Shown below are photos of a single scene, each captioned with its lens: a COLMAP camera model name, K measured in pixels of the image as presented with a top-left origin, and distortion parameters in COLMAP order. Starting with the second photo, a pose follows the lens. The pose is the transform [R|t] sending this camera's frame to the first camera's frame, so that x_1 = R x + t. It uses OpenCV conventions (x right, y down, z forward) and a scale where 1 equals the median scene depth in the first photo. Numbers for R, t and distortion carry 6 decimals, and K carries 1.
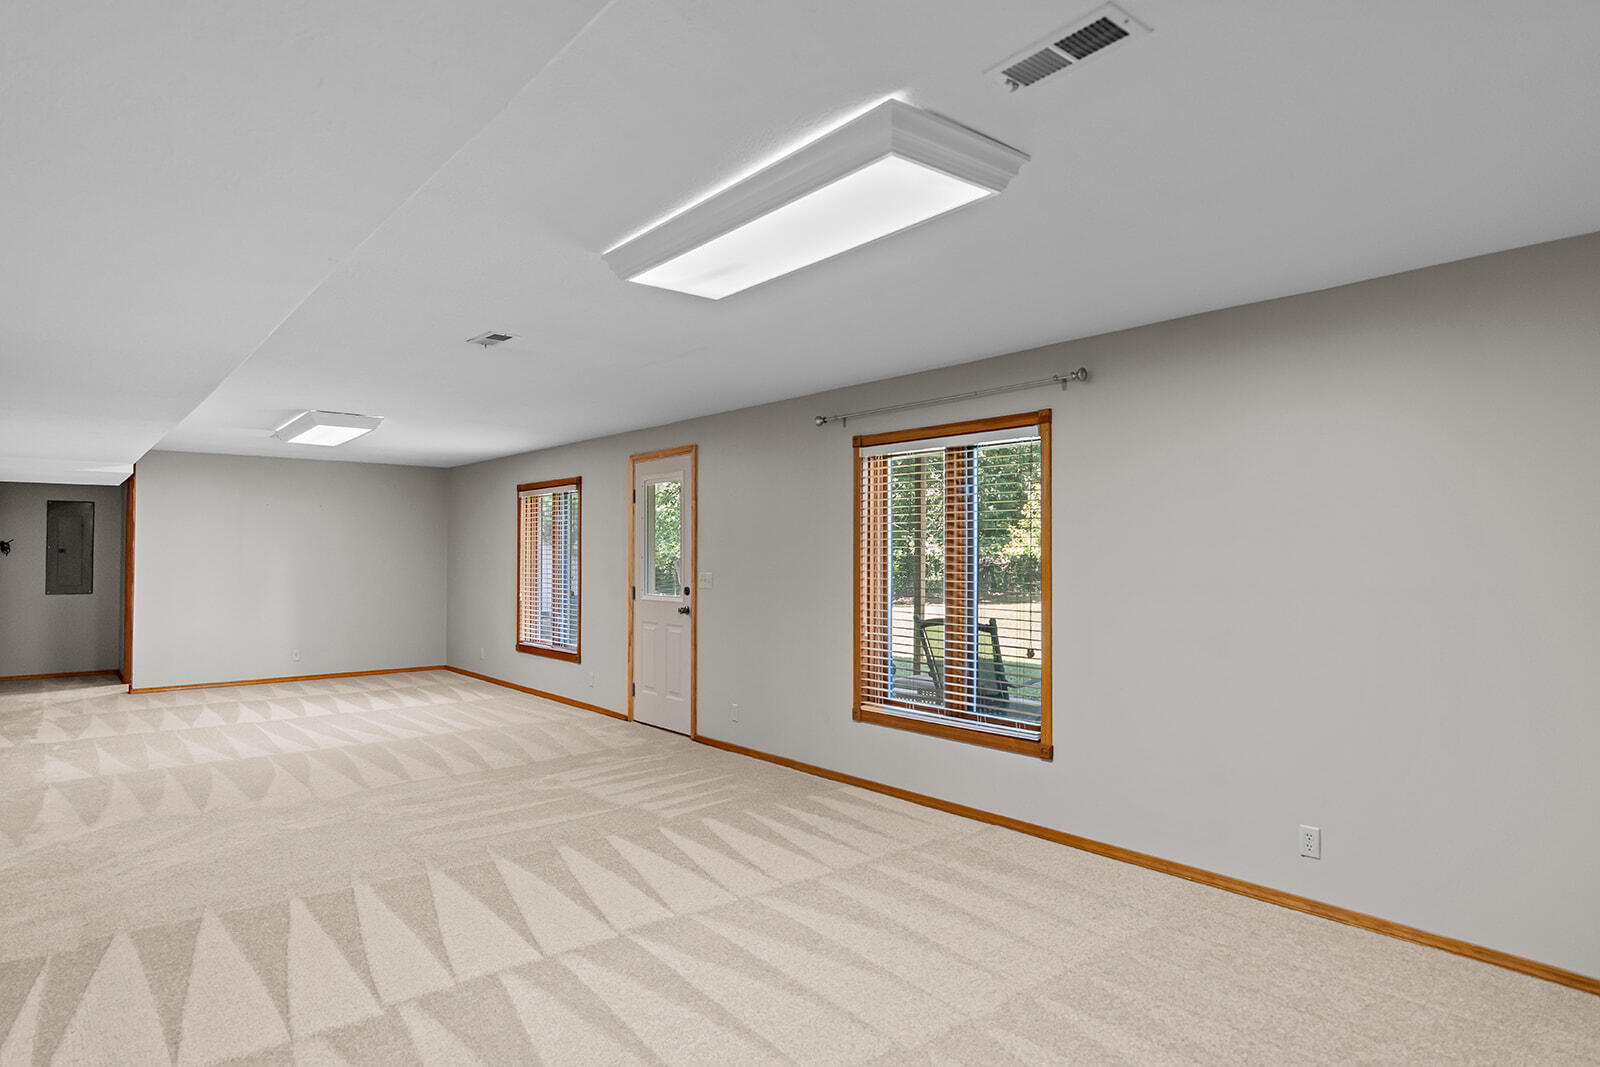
lens RADIAL K [[907.9, 0, 804.3], [0, 907.9, 543.8], [0, 0, 1]] dist [-0.000824, -0.001469]
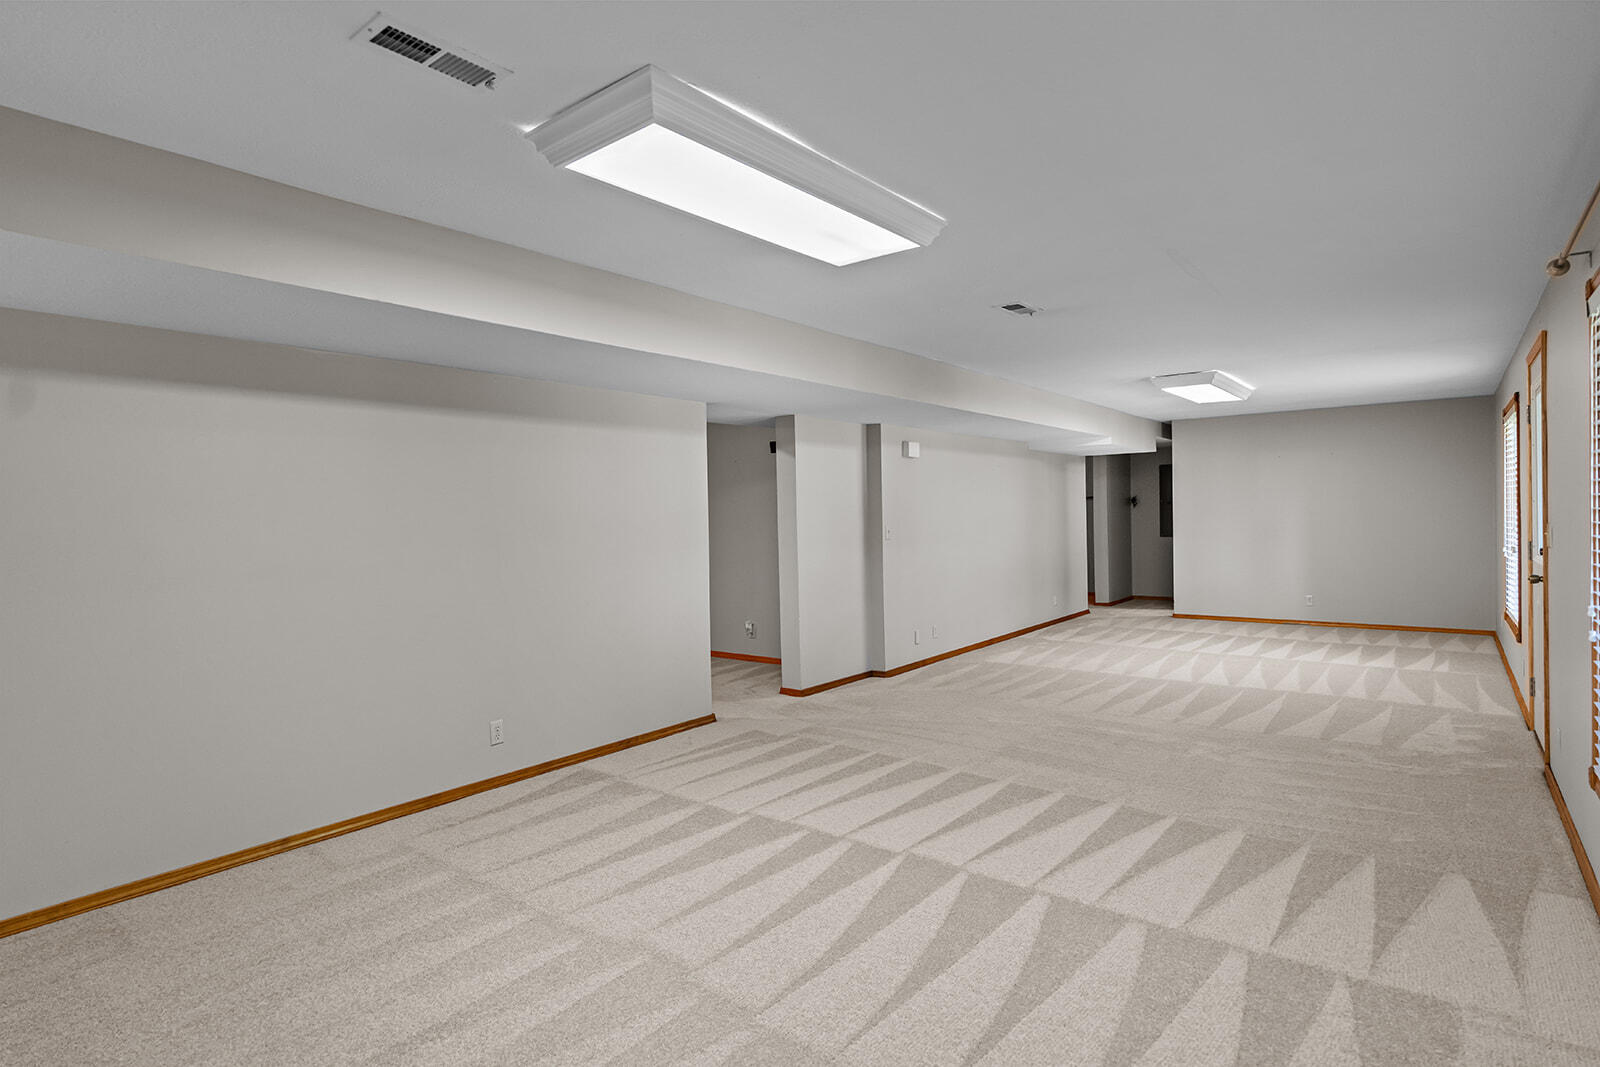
lens RADIAL K [[859.6, 0, 803.0], [0, 859.6, 522.6], [0, 0, 1]] dist [0.002394, 0.001469]
pose [[0.189177, 0.002775, -0.981939, 0.655458], [0.034417, 0.999363, 0.009455, 0.012831], [0.981340, -0.035584, 0.188961, 0.574303]]
